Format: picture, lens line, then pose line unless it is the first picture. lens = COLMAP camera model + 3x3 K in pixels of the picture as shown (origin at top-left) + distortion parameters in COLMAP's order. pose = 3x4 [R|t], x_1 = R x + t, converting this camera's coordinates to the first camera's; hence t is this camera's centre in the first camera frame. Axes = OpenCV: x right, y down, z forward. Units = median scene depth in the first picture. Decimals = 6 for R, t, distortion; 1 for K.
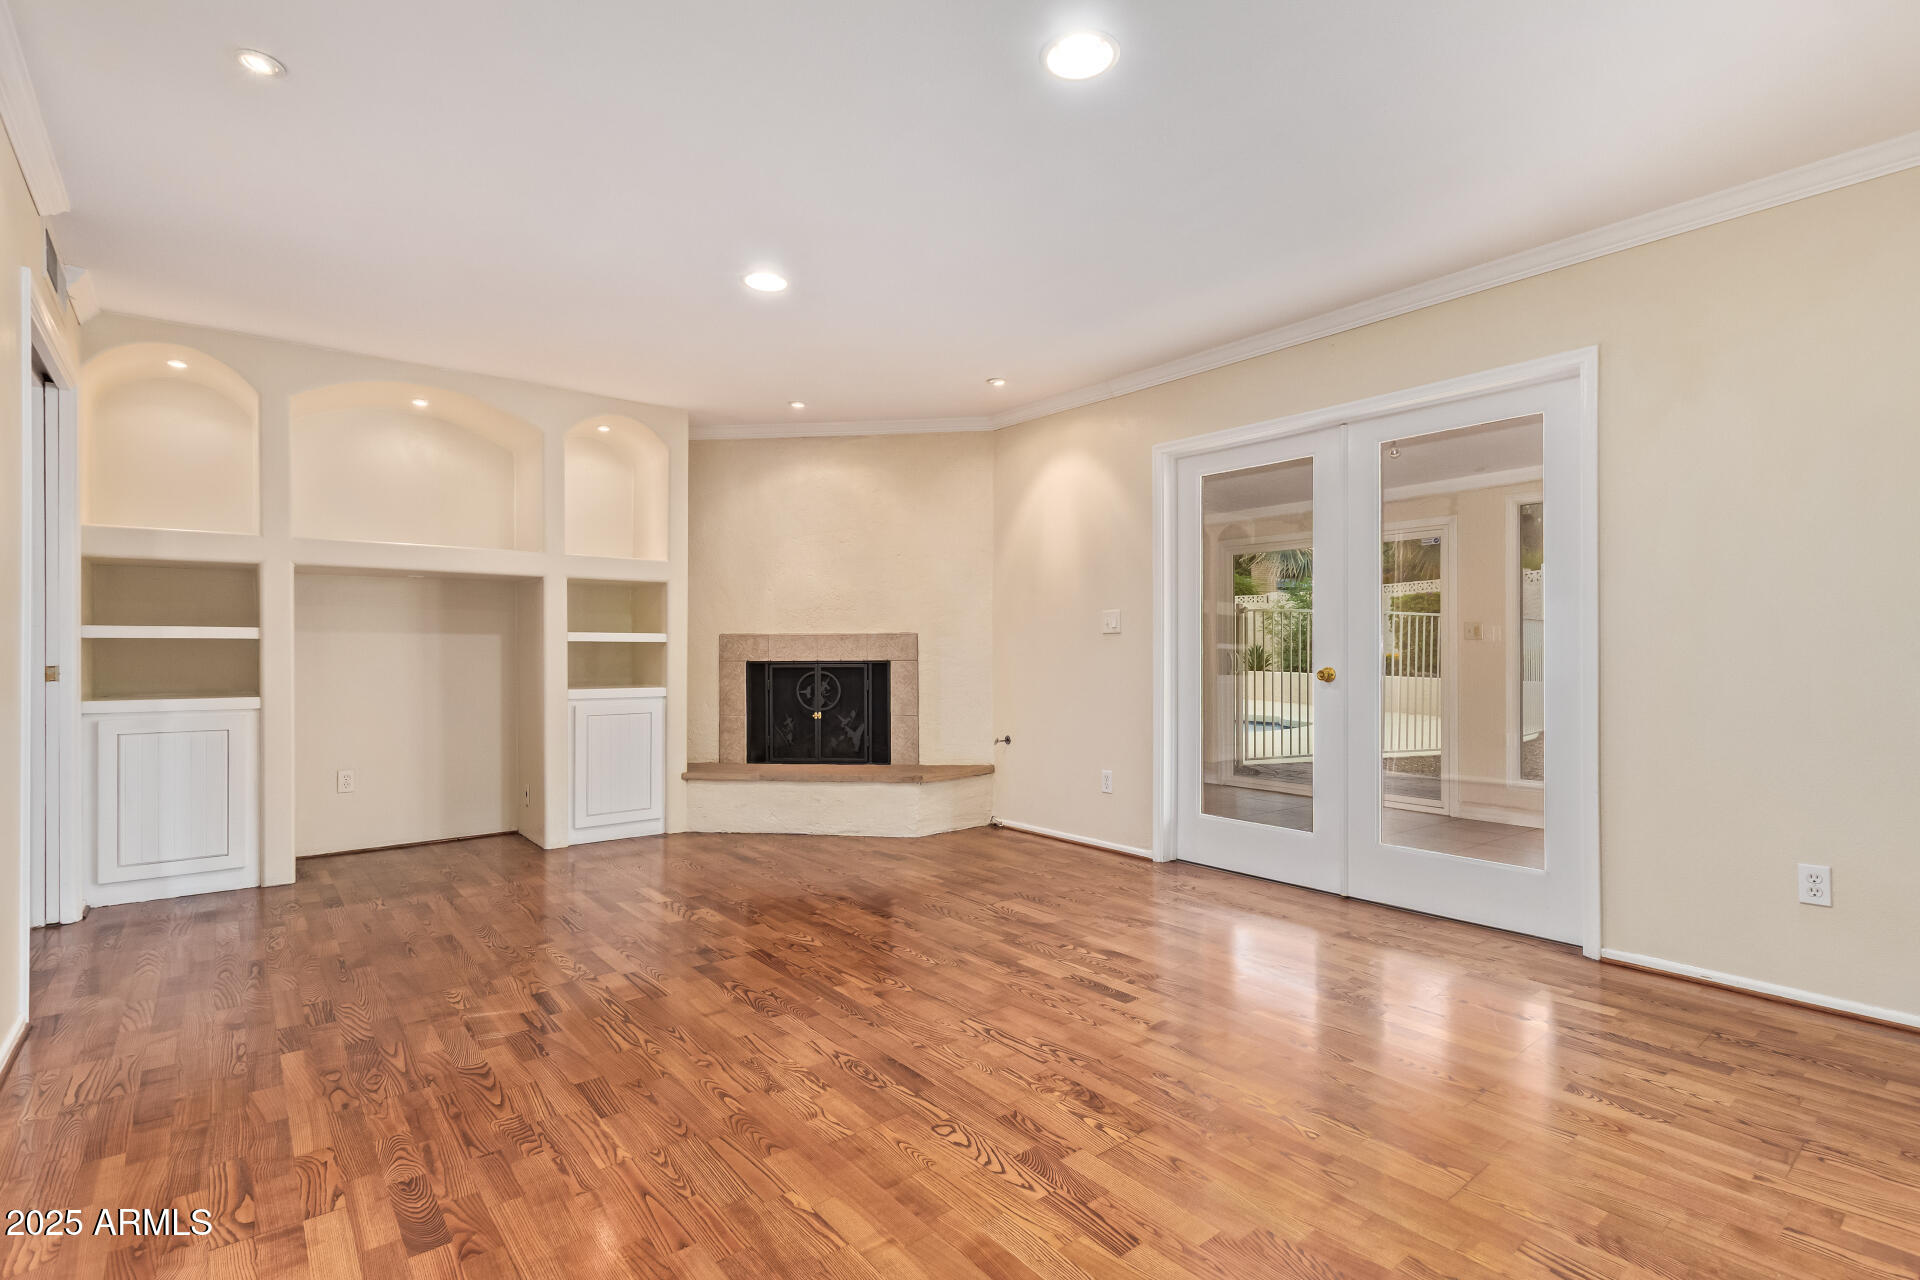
lens RADIAL K [[878.3, 0, 961.0], [0, 878.3, 650.5], [0, 0, 1]] dist [0.011358, -0.000541]
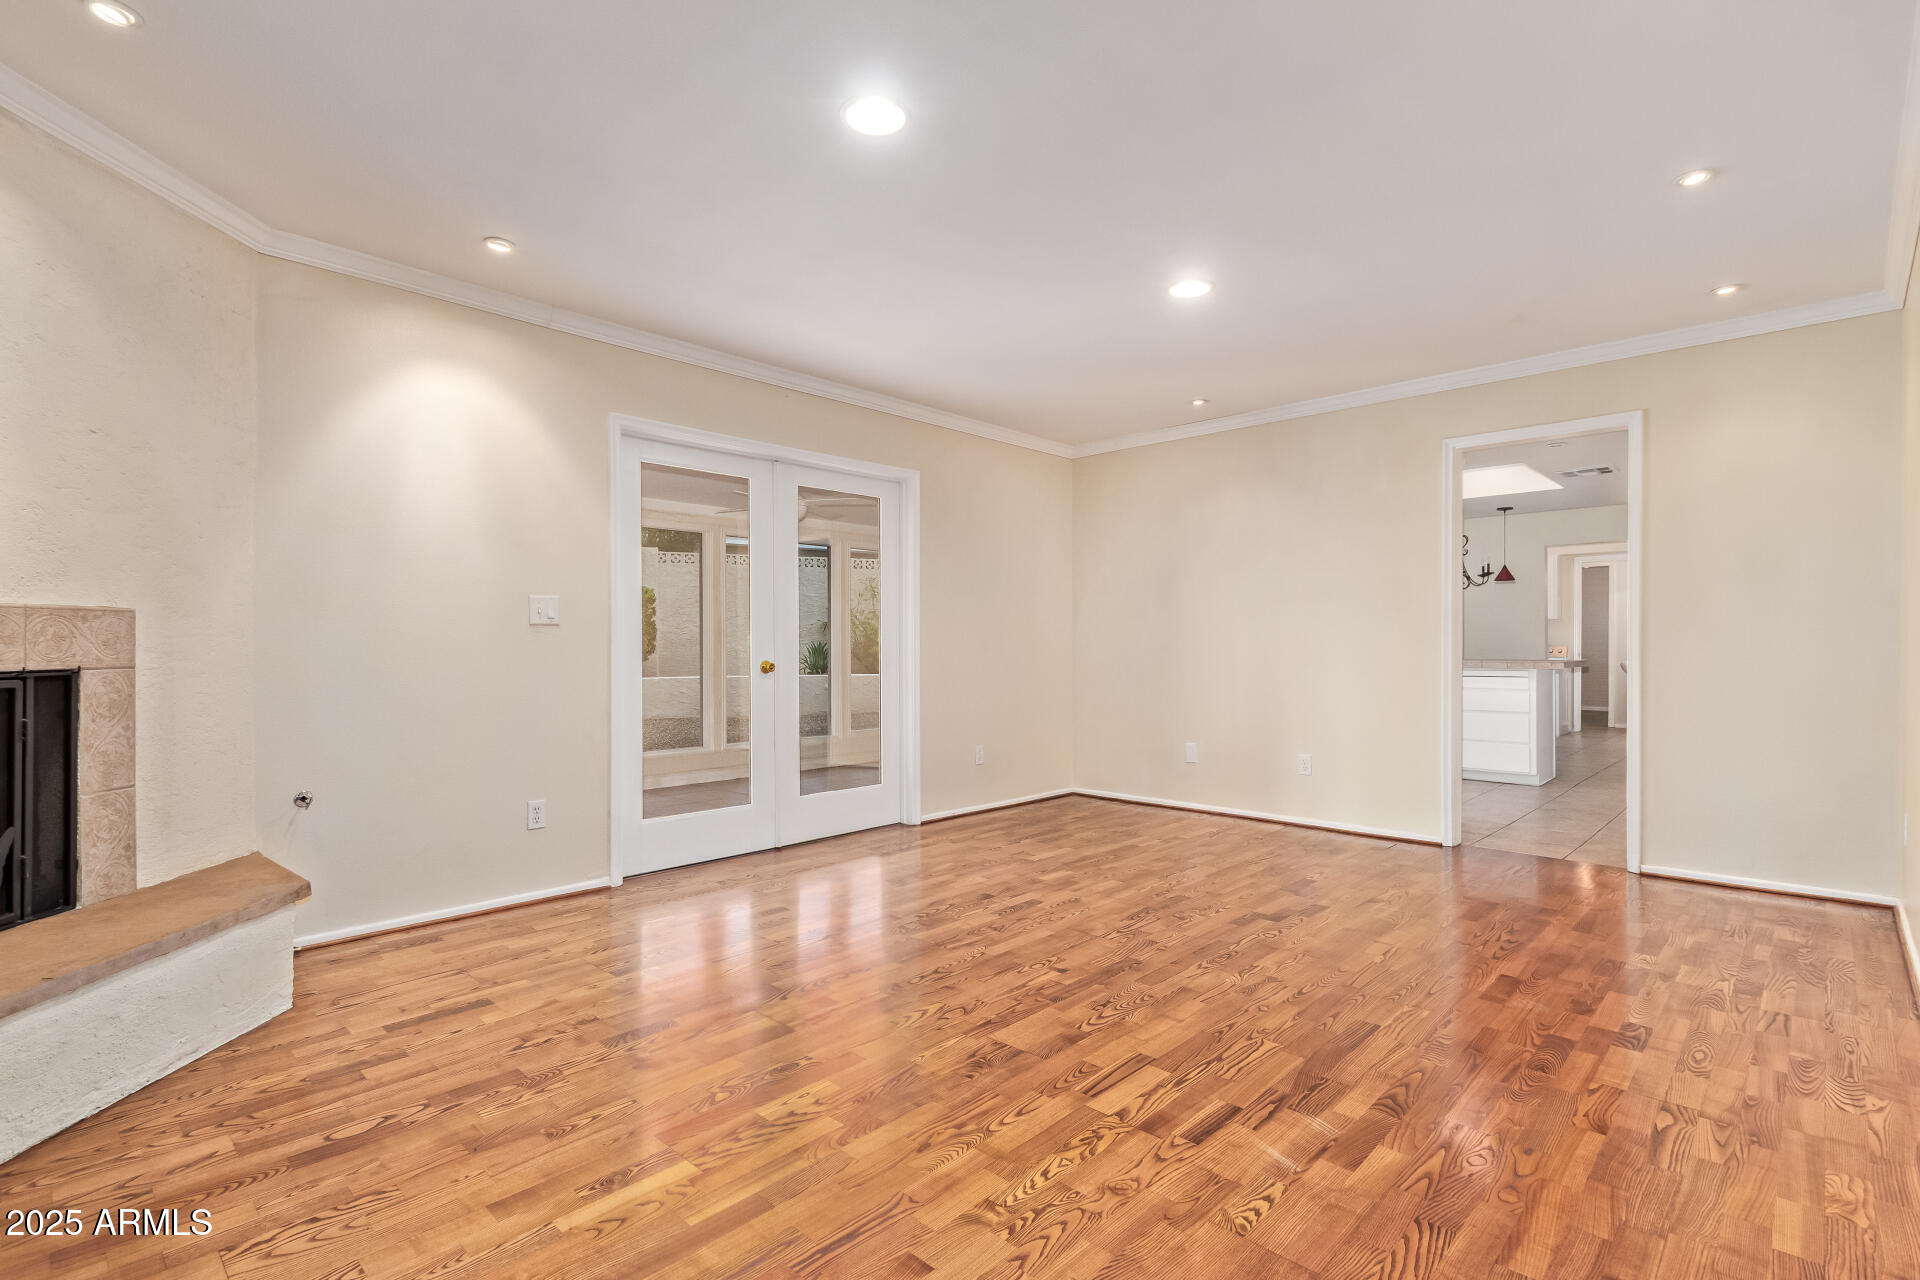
lens RADIAL K [[878.3, 0, 961.2], [0, 878.3, 641.6], [0, 0, 1]] dist [0.011358, -0.000541]
pose [[-0.101940, 0.007310, 0.994764, -1.112488], [0.001552, 0.999973, -0.007190, 0.003608], [-0.994789, 0.000811, -0.101948, 1.208161]]
